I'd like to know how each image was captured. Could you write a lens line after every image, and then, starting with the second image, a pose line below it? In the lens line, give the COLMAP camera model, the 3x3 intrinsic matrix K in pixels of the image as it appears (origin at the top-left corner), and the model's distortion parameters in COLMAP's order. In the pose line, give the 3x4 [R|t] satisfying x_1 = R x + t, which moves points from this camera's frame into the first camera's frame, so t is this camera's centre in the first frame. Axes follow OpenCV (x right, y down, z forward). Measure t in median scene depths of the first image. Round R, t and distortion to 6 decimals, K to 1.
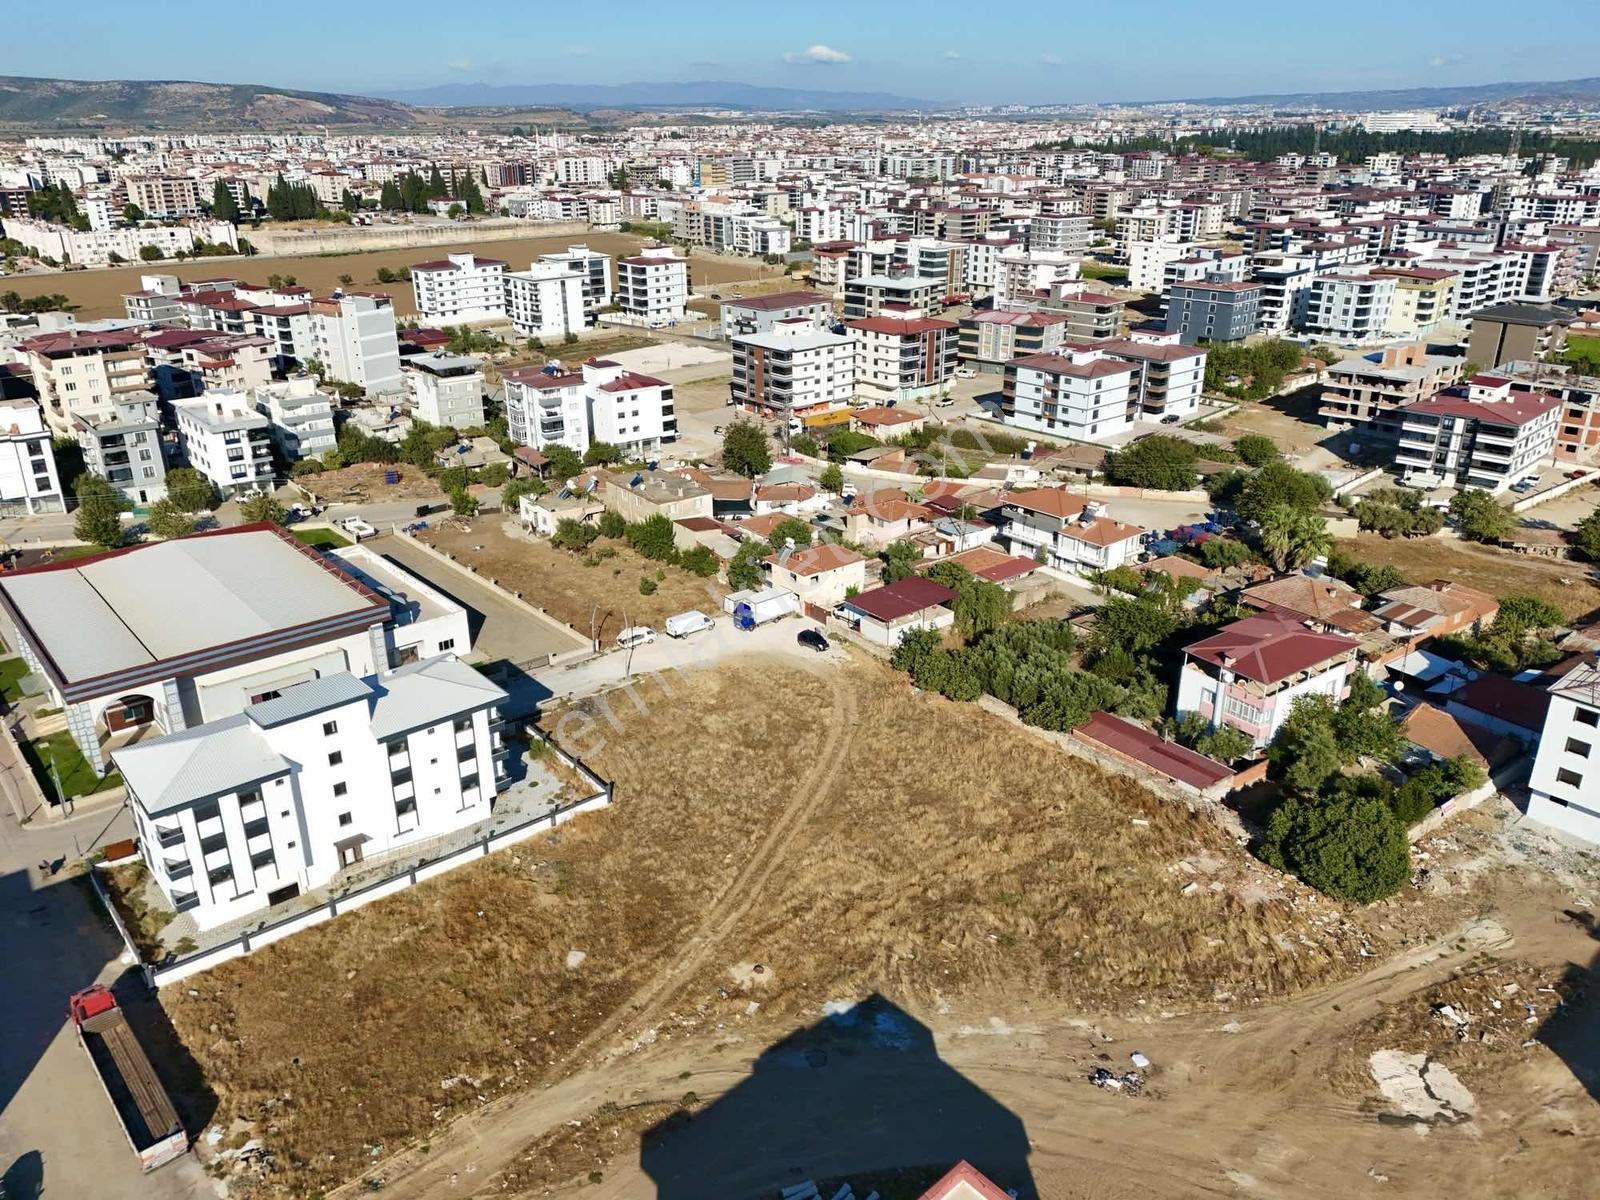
lens RADIAL K [[1166.2, 0, 797.4], [0, 1166.2, 605.9], [0, 0, 1]] dist [0.085823, -0.094649]
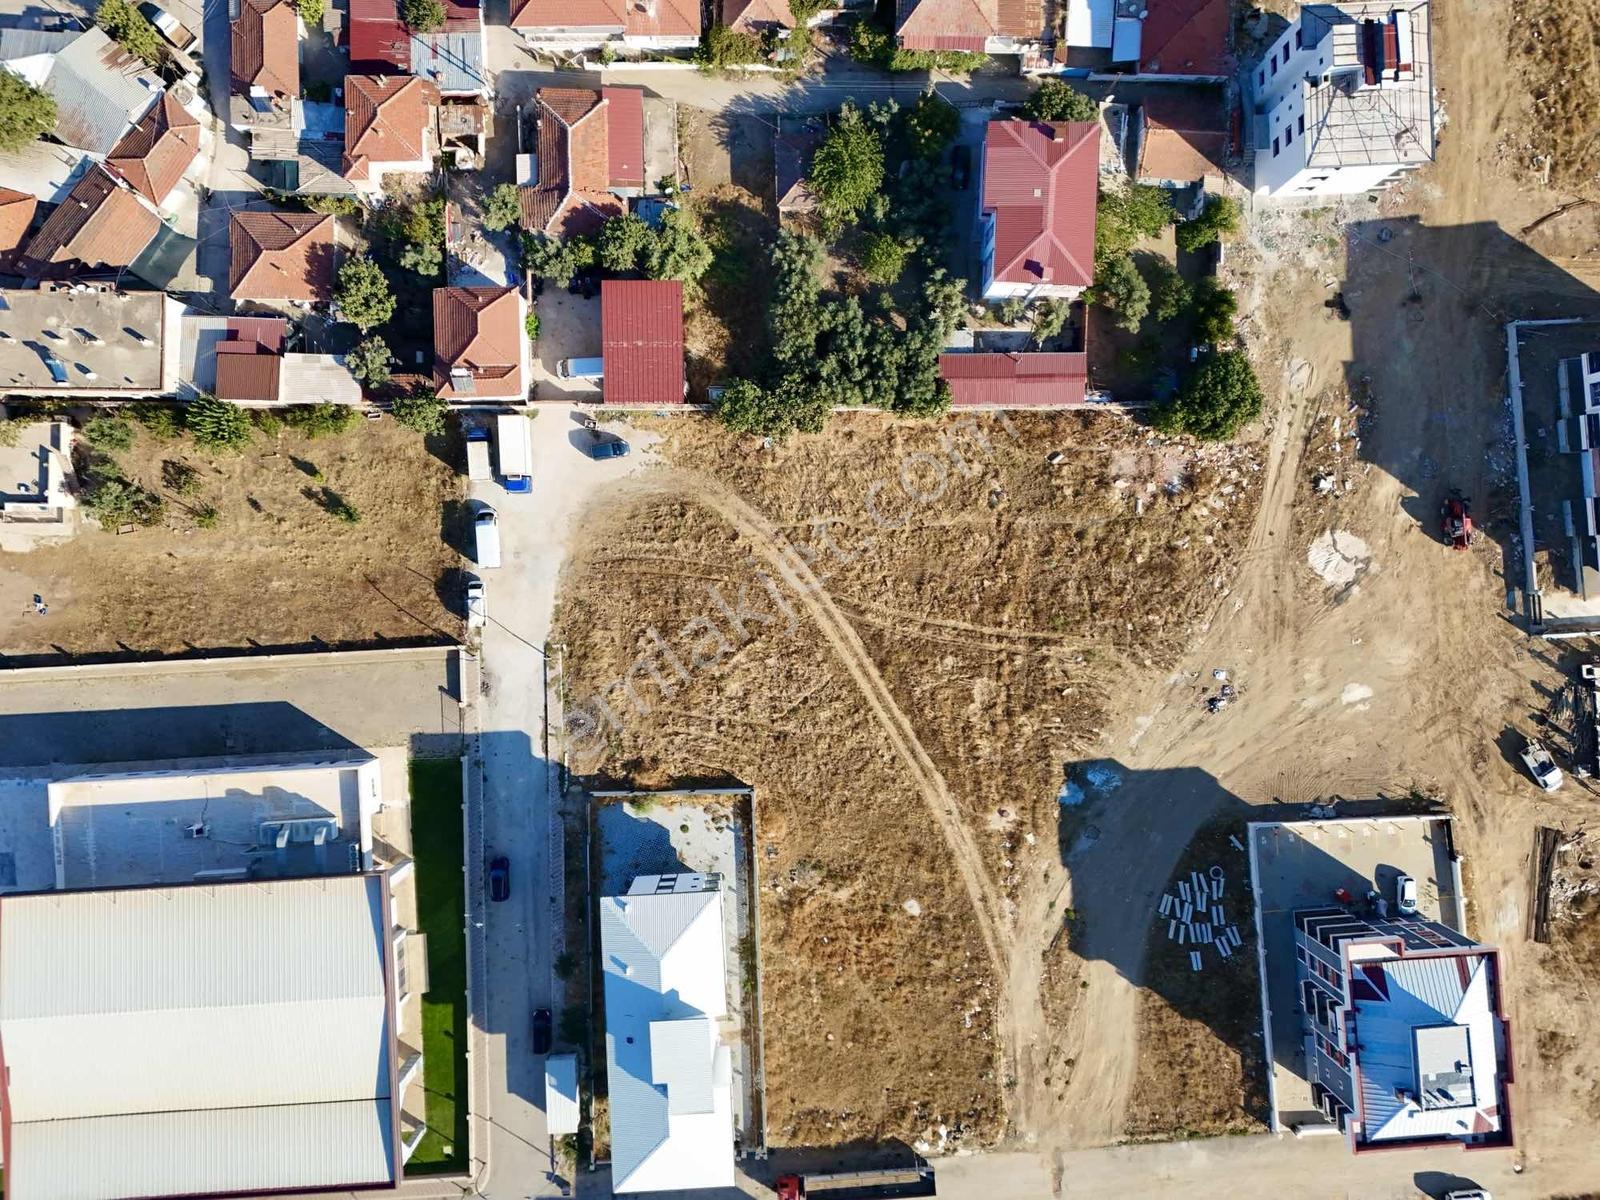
lens RADIAL K [[1166.2, 0, 803.0], [0, 1166.2, 596.4], [0, 0, 1]] dist [0.085823, -0.094649]
pose [[0.614017, -0.789293, -0.000909, 0.012060], [0.289259, 0.223952, 0.930685, -0.506893], [-0.734379, -0.571719, 0.365820, 0.353986]]
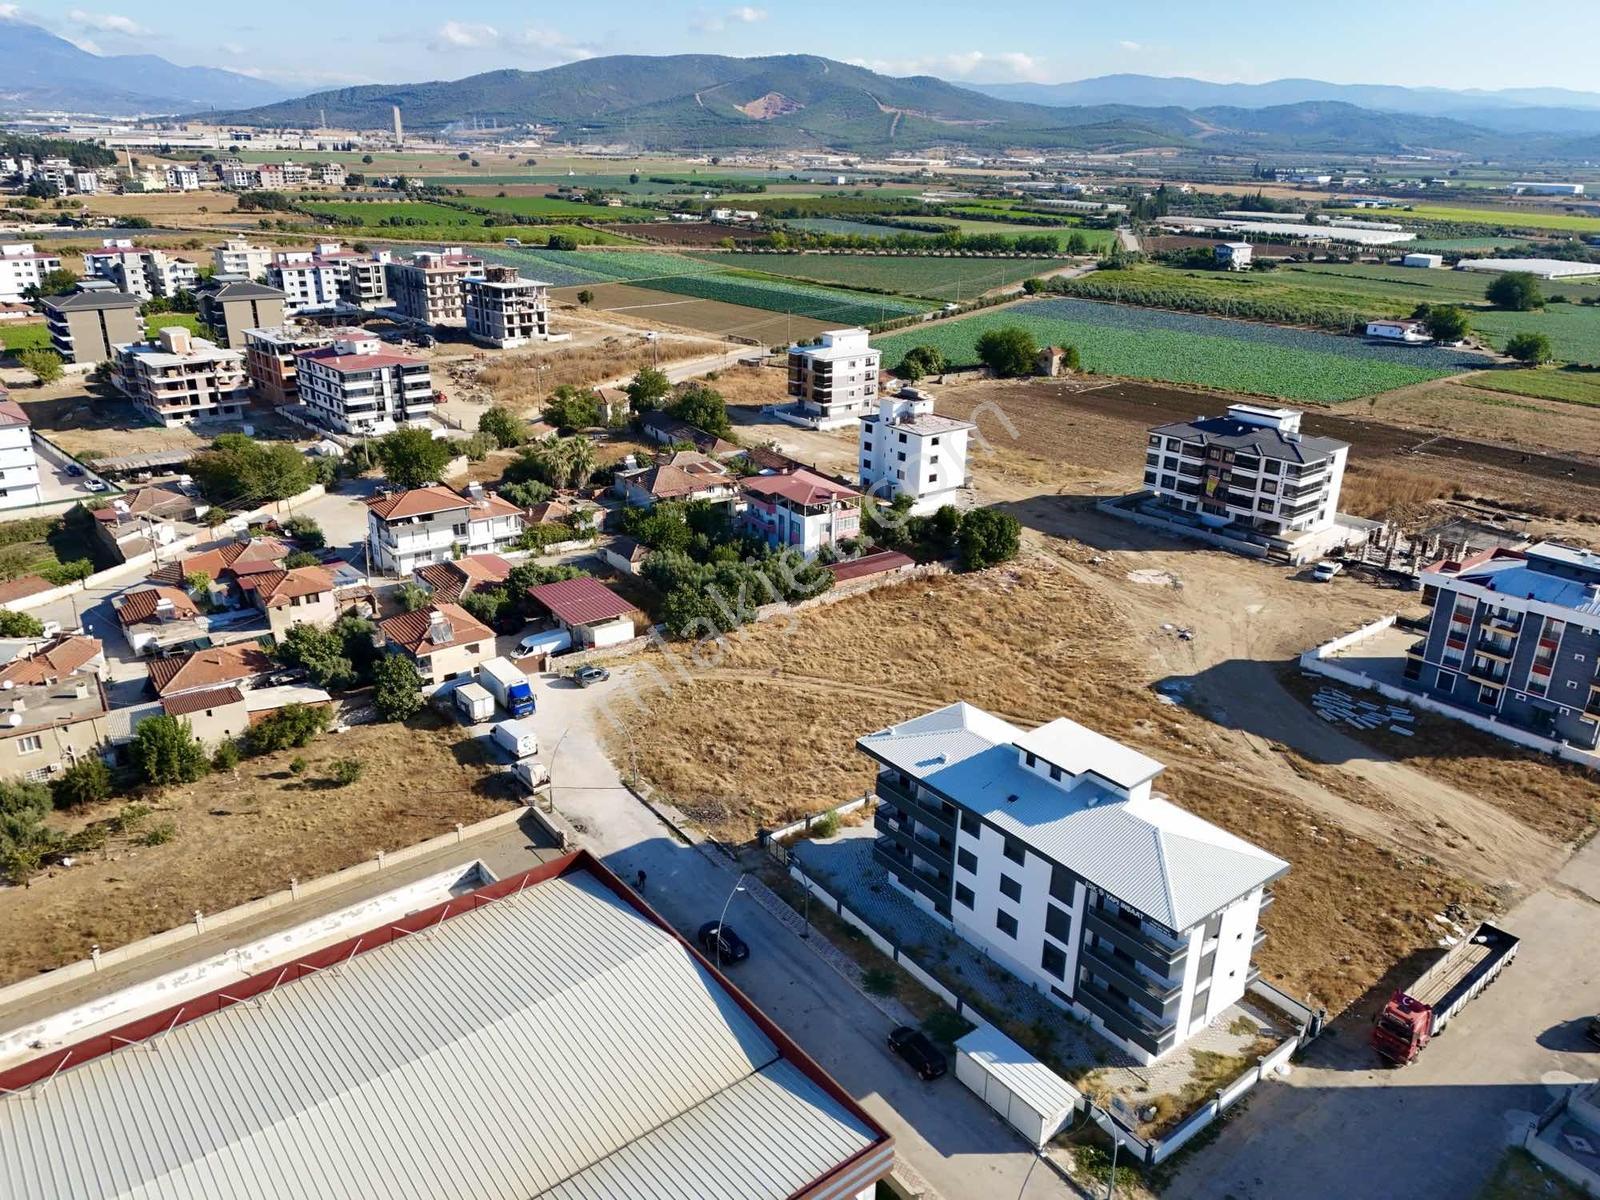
lens RADIAL K [[1166.2, 0, 798.3], [0, 1166.2, 609.5], [0, 0, 1]] dist [0.085823, -0.094649]
pose [[0.042939, -0.368698, 0.928557, -0.552000], [0.368220, 0.869827, 0.328351, -0.173306], [-0.928746, 0.327814, 0.173112, 0.477079]]
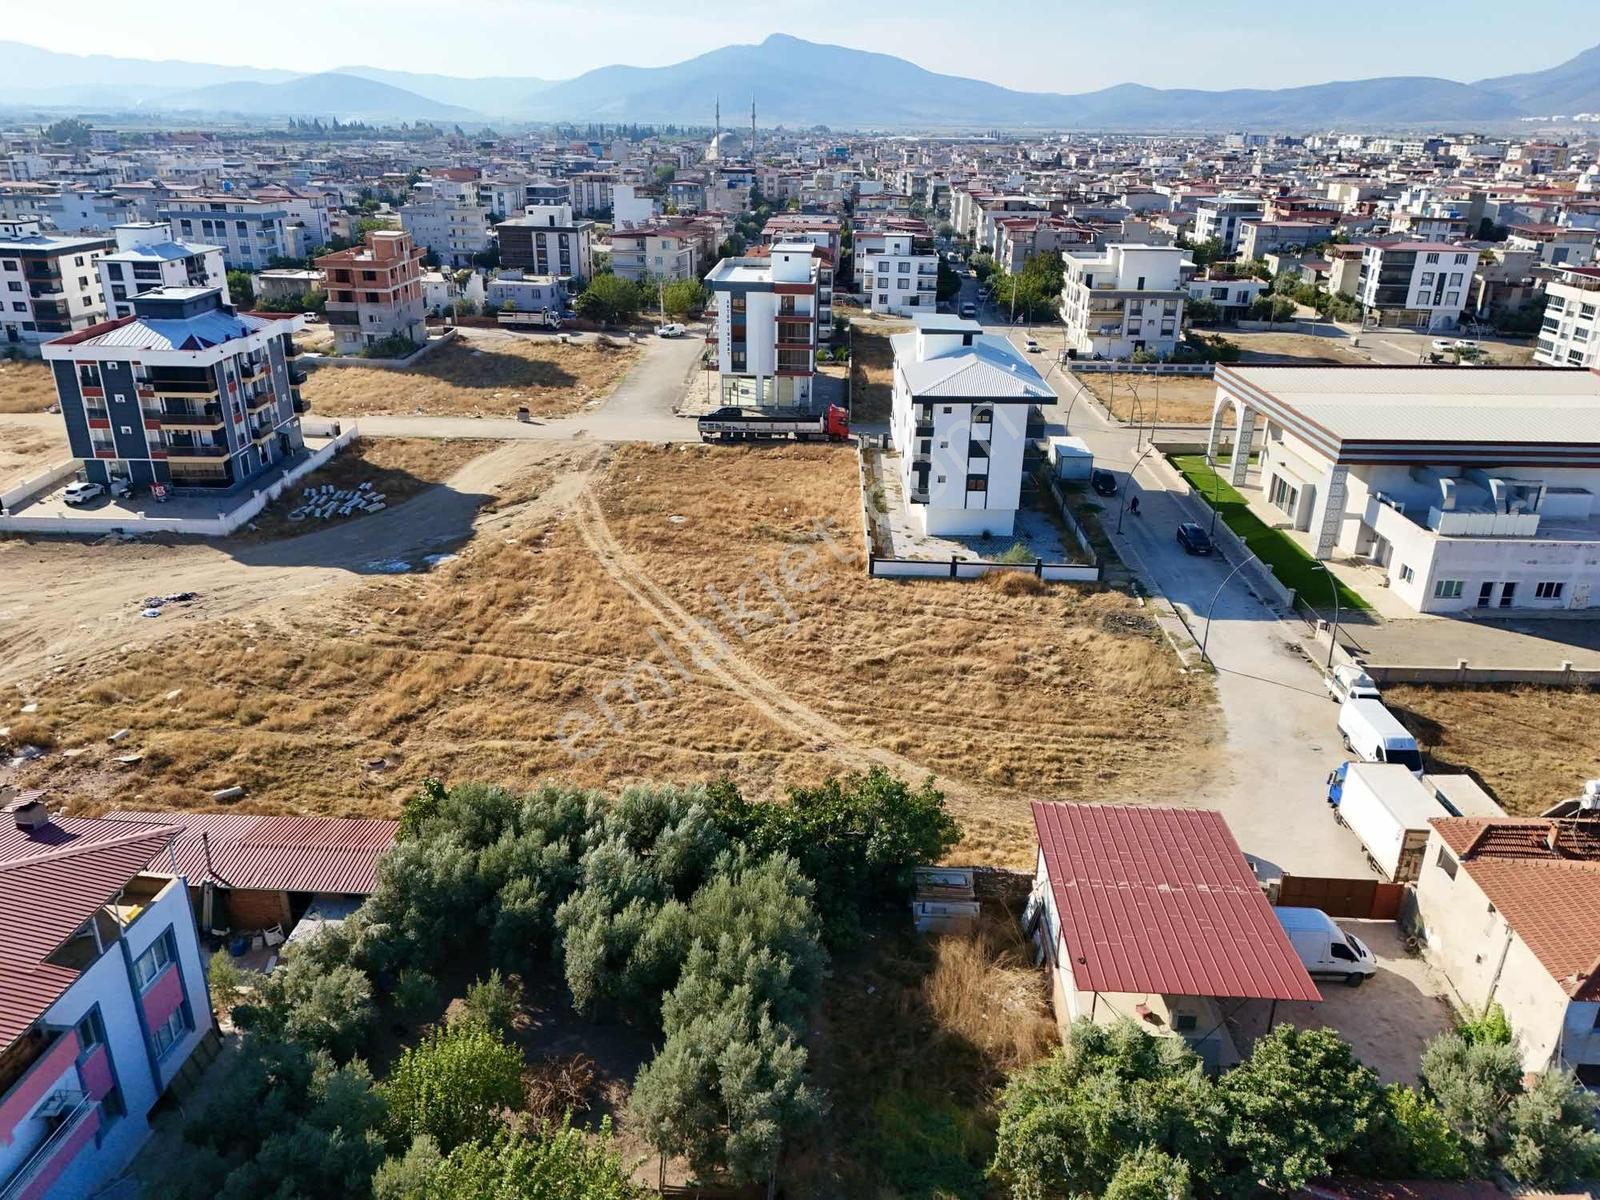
lens RADIAL K [[1166.2, 0, 797.7], [0, 1166.2, 606.5], [0, 0, 1]] dist [0.085823, -0.094649]
pose [[-0.660892, 0.282090, -0.695448, 0.252012], [-0.299187, 0.750814, 0.588868, -0.158792], [0.688265, 0.597247, -0.411809, 0.718752]]
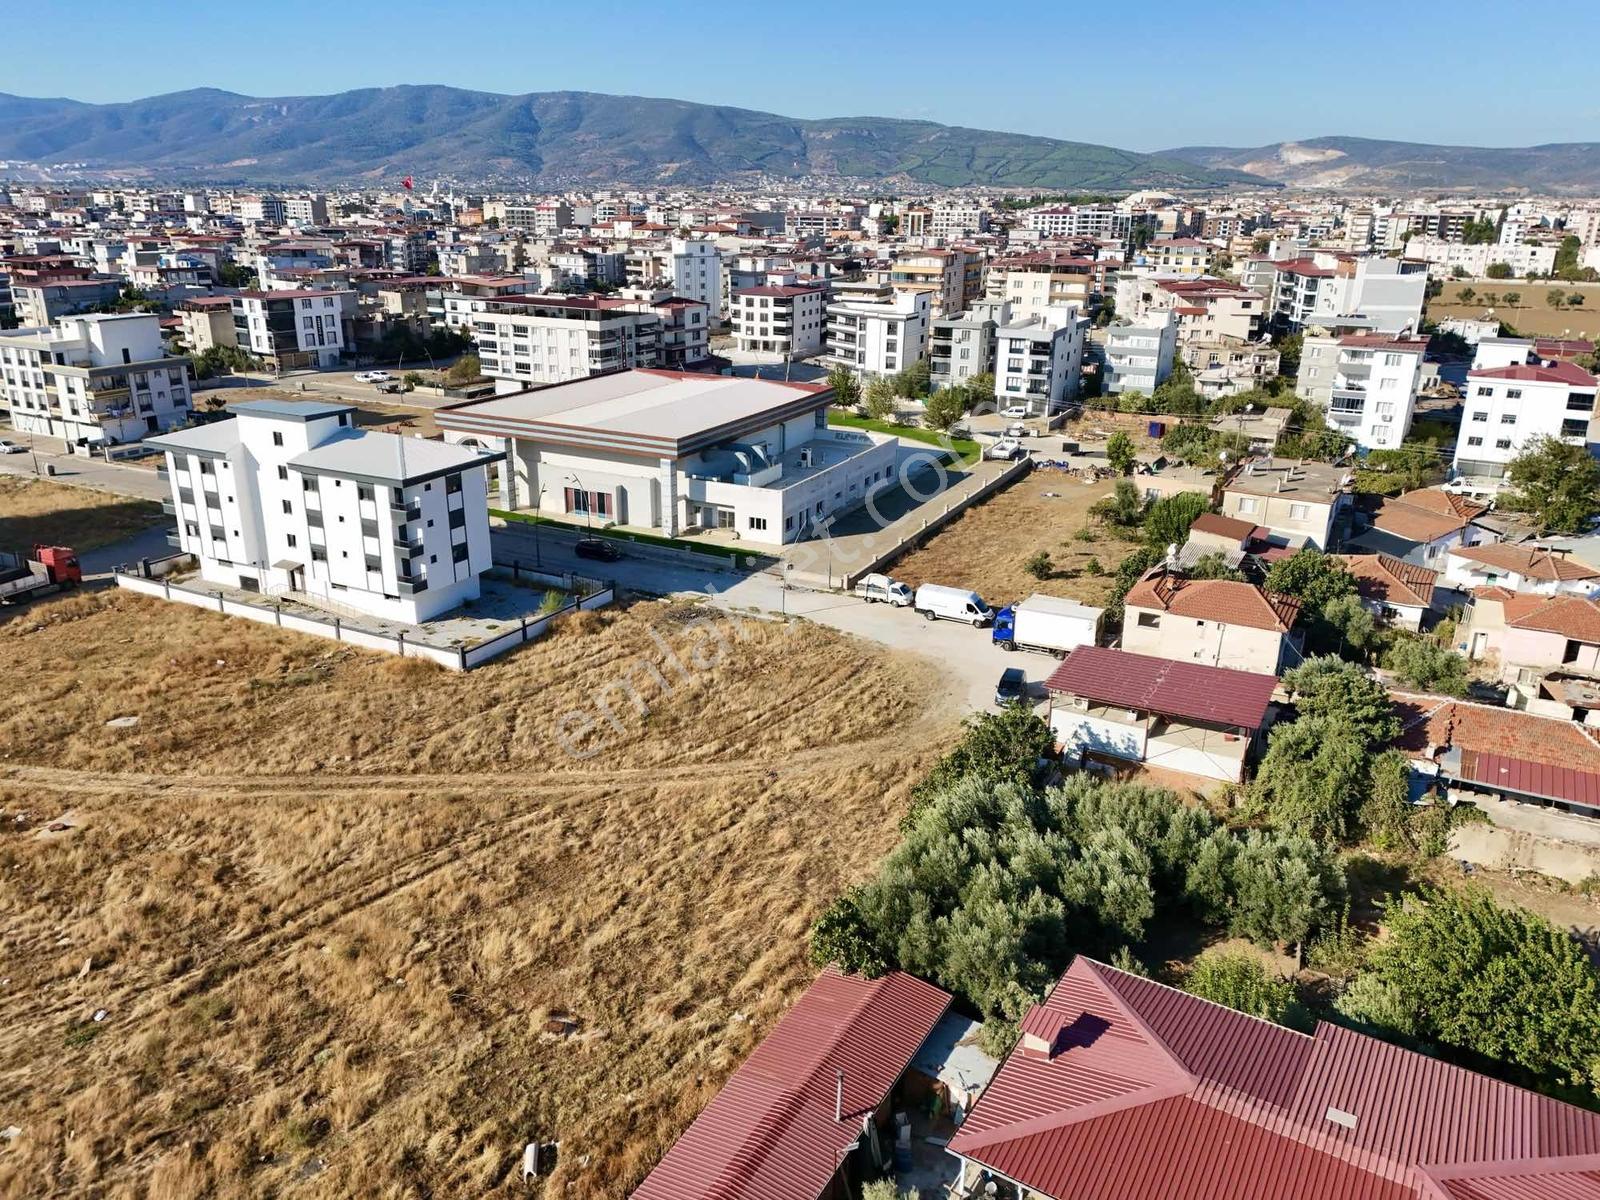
lens RADIAL K [[1166.2, 0, 795.9], [0, 1166.2, 599.4], [0, 0, 1]] dist [0.085823, -0.094649]
pose [[0.385136, 0.312710, -0.868264, 0.321319], [-0.366015, 0.915439, 0.167347, -0.047036], [0.847174, 0.253346, 0.467025, 0.440104]]
